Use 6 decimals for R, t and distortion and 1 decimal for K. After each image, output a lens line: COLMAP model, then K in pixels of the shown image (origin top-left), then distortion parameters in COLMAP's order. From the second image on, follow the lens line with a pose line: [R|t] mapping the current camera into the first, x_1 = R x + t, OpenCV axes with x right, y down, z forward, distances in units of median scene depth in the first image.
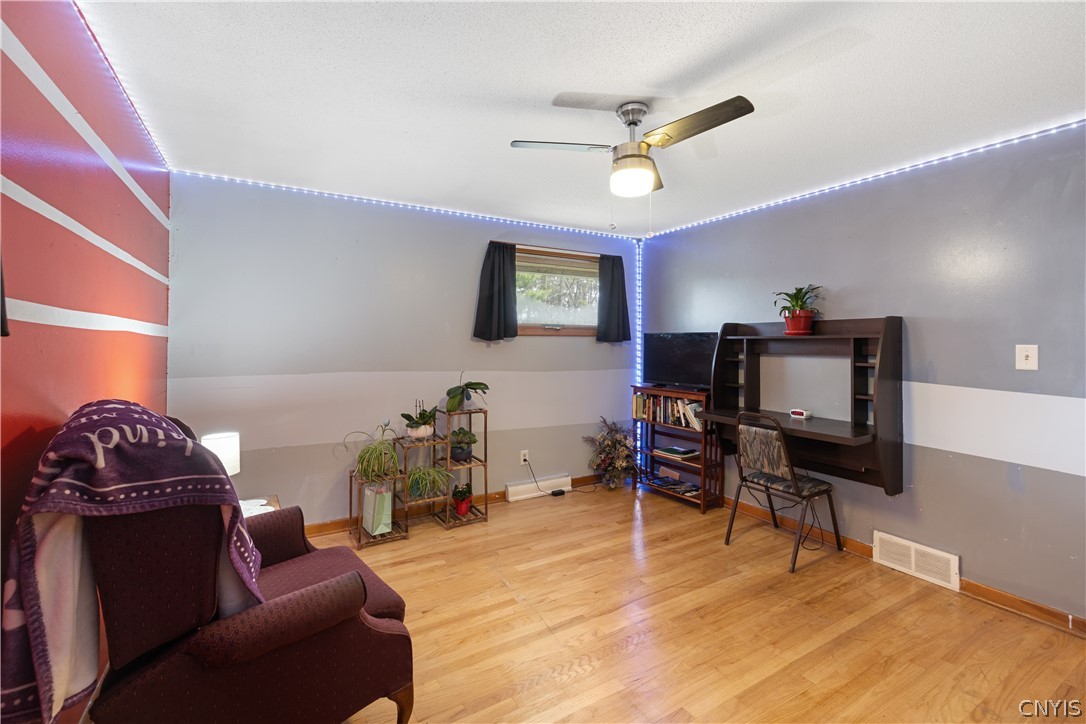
lens RADIAL K [[462.1, 0, 537.9], [0, 462.1, 345.8], [0, 0, 1]] dist [0.002401, 0.000087]
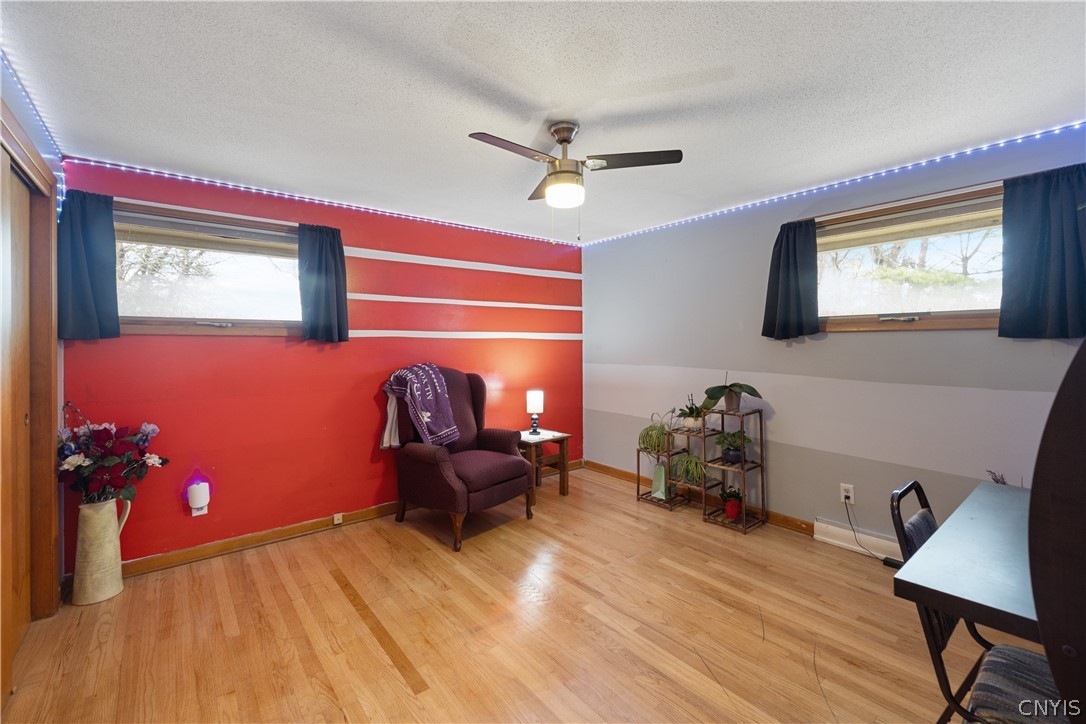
lens RADIAL K [[462.1, 0, 537.9], [0, 462.1, 345.8], [0, 0, 1]] dist [0.002401, 0.000087]
pose [[0.145482, 0.002296, -0.989358, 0.788326], [-0.003599, 0.999992, 0.001792, 0.001708], [0.989354, 0.003300, 0.145489, 0.480661]]
